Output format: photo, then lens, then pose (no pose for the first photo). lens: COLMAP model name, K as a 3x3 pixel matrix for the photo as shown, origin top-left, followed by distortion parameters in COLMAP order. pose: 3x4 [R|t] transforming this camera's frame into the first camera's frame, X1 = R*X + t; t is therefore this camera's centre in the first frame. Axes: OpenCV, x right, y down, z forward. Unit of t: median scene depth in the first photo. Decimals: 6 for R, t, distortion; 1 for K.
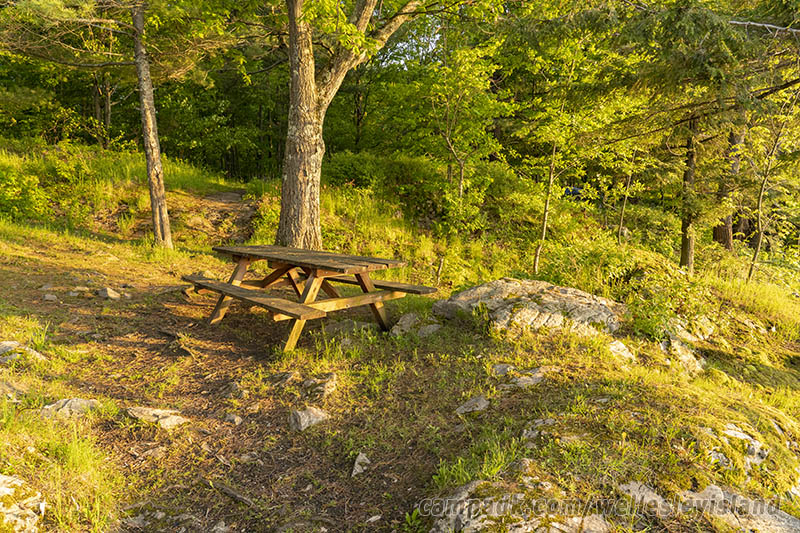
lens RADIAL K [[536.0, 0, 402.7], [0, 536.0, 261.5], [0, 0, 1]] dist [-0.027631, 0.004696]
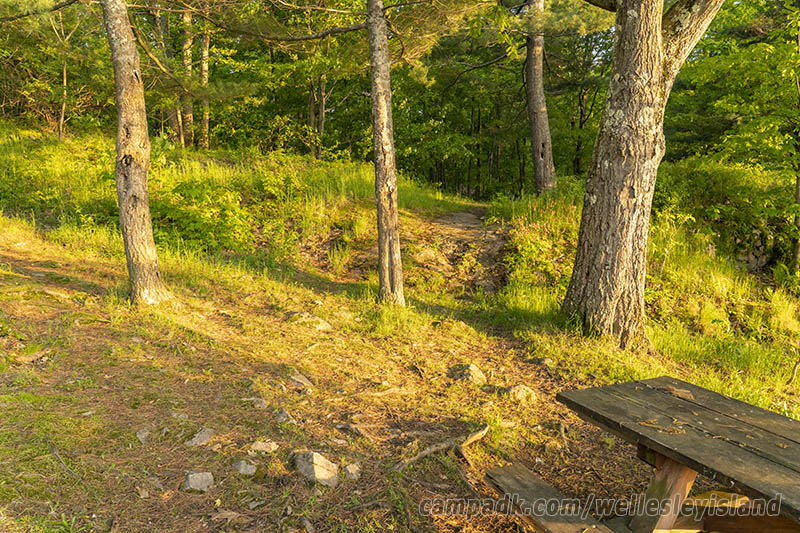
lens RADIAL K [[536.0, 0, 402.7], [0, 536.0, 261.5], [0, 0, 1]] dist [-0.027631, 0.004696]
pose [[0.941263, 0.045086, -0.334652, -0.189485], [-0.050636, 0.998686, -0.007874, -0.064295], [0.333857, 0.024357, 0.942309, 0.330792]]
